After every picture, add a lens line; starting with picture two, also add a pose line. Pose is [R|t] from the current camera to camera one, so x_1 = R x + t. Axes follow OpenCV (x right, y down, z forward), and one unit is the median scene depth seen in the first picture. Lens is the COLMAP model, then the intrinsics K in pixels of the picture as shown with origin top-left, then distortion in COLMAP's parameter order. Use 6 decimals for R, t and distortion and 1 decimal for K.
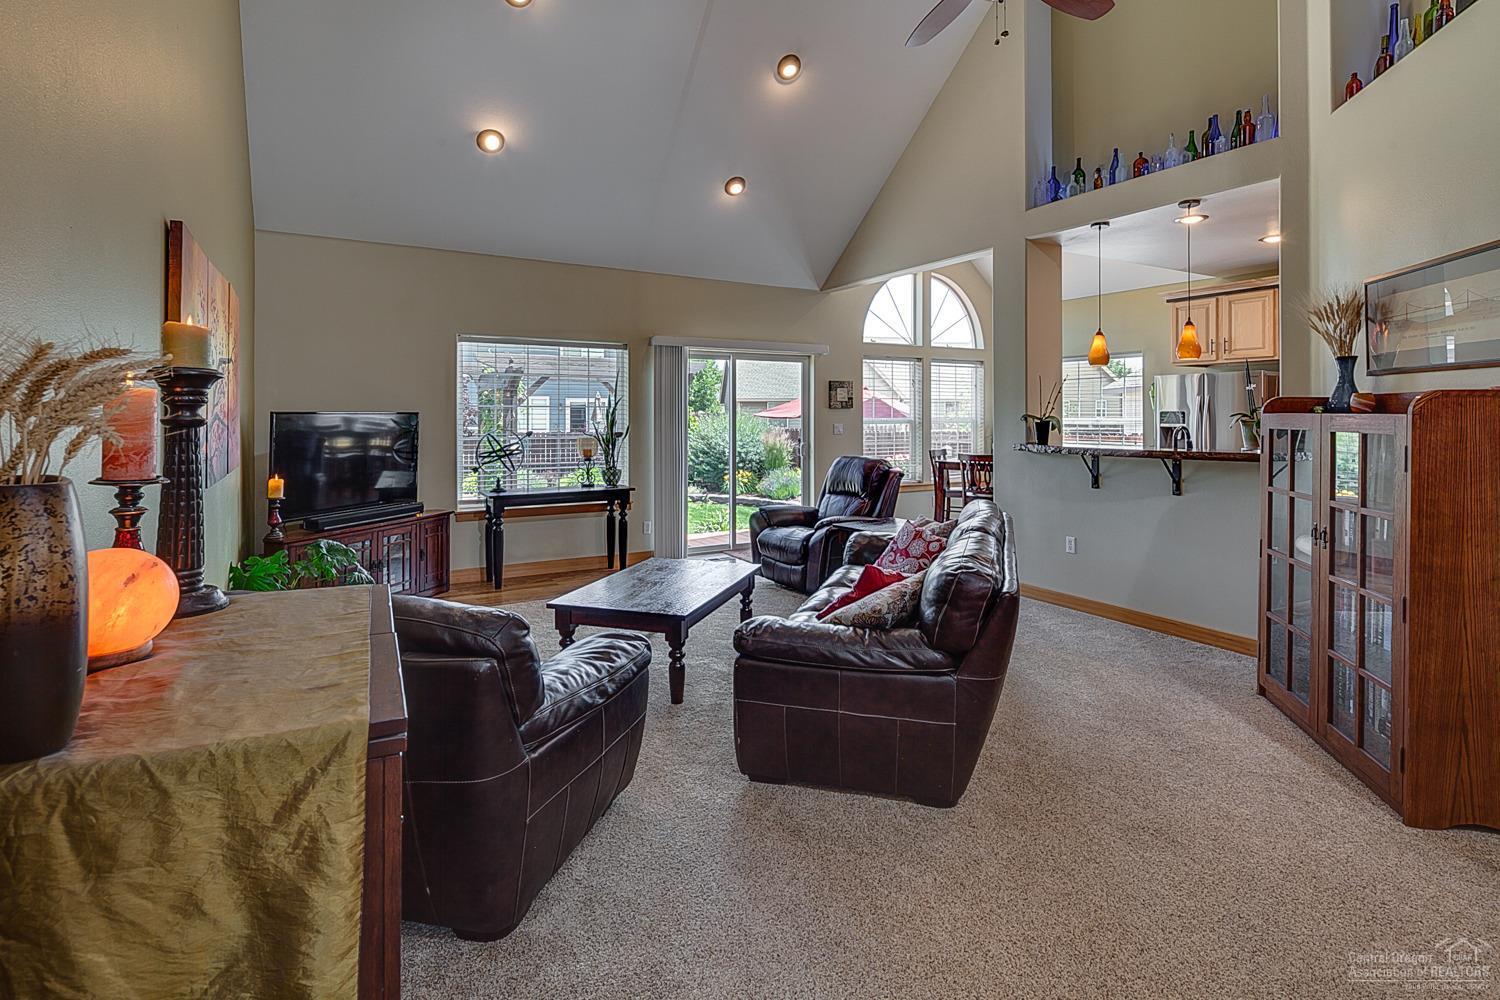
lens RADIAL K [[733.7, 0, 747.5], [0, 733.7, 421.1], [0, 0, 1]] dist [-0.000471, -0.000087]
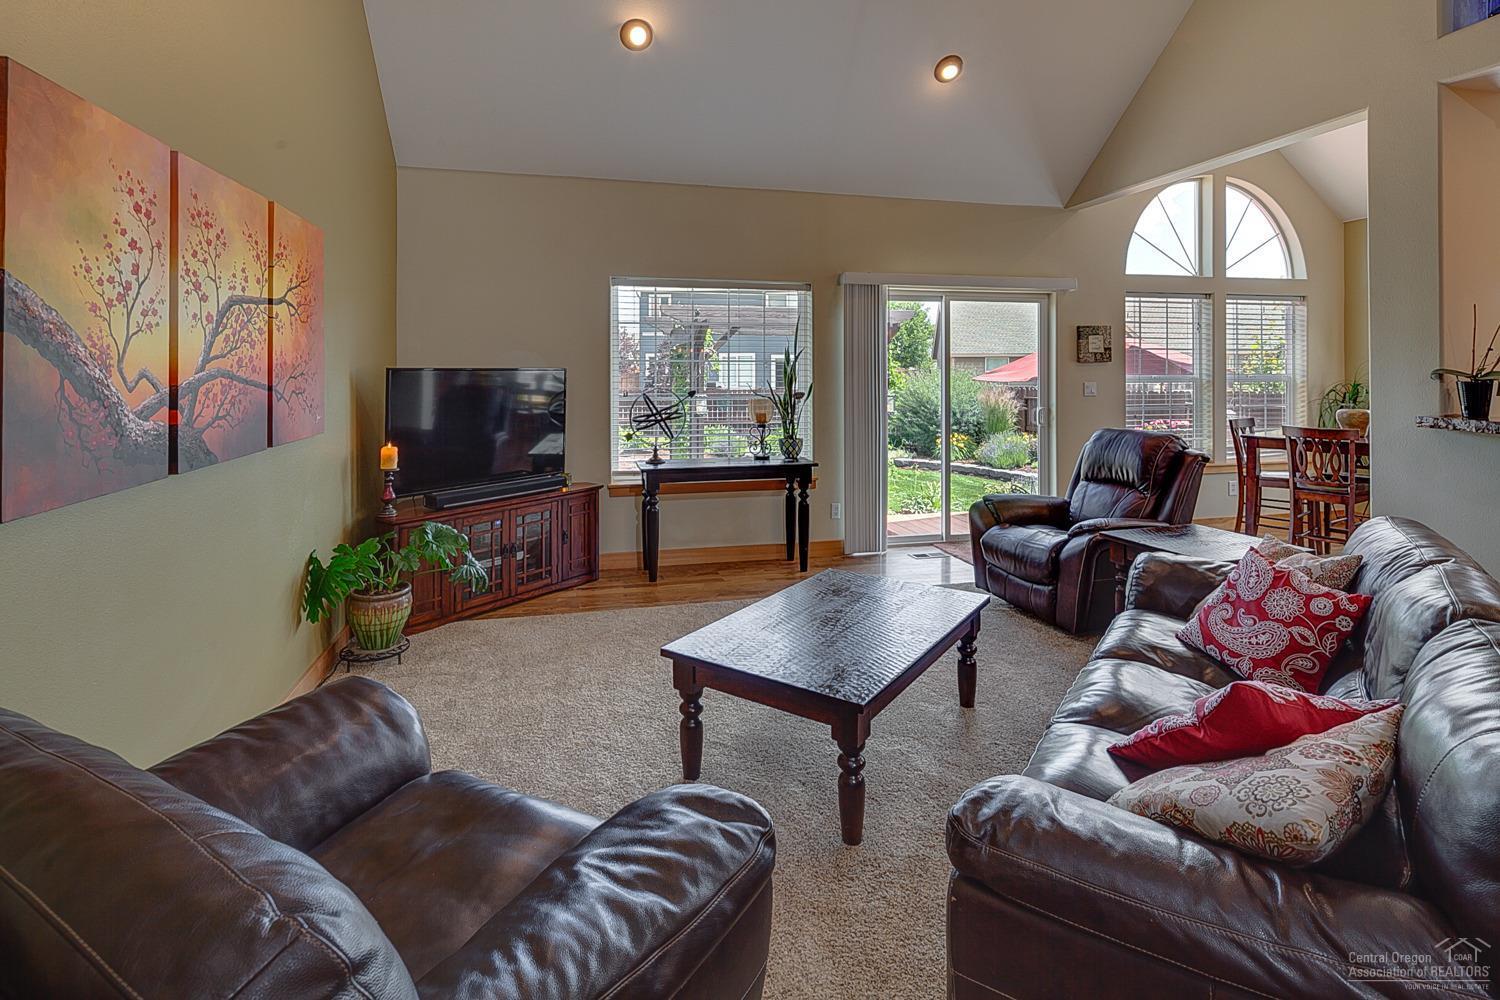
lens RADIAL K [[709.3, 0, 749.9], [0, 709.3, 372.9], [0, 0, 1]] dist [-0.000919, -0.000316]
pose [[0.958170, -0.001367, -0.286196, -0.004378], [-0.000494, 0.999979, -0.006429, -0.001450], [0.286199, 0.006301, 0.958150, 0.238784]]
